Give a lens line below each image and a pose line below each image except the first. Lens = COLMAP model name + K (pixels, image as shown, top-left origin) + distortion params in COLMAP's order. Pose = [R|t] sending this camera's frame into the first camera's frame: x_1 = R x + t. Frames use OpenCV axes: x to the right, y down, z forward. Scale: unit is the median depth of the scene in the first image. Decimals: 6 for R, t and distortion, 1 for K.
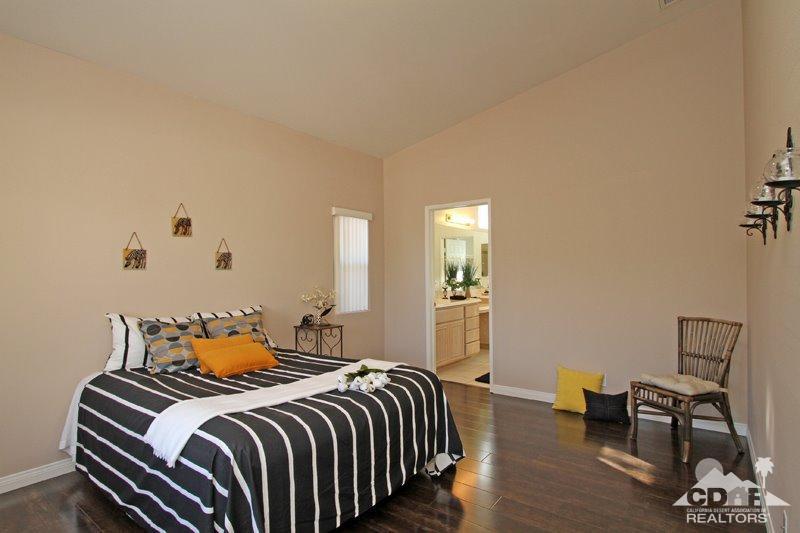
lens RADIAL K [[417.1, 0, 402.6], [0, 417.1, 271.7], [0, 0, 1]] dist [-0.001494, -0.000189]
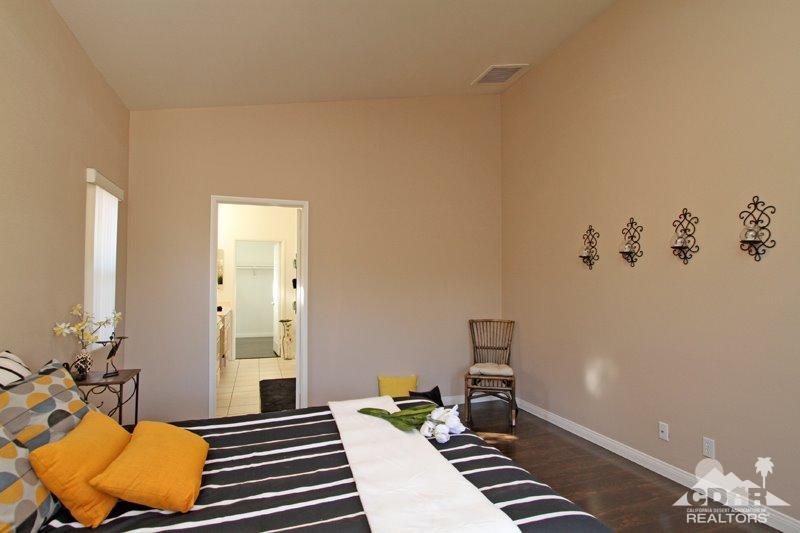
lens RADIAL K [[417.1, 0, 402.6], [0, 417.1, 271.7], [0, 0, 1]] dist [-0.001494, -0.000189]
pose [[0.548592, 0.040061, 0.835130, -0.576814], [-0.008891, 0.999074, -0.042084, 0.013229], [-0.836043, 0.015662, 0.548441, 0.463764]]
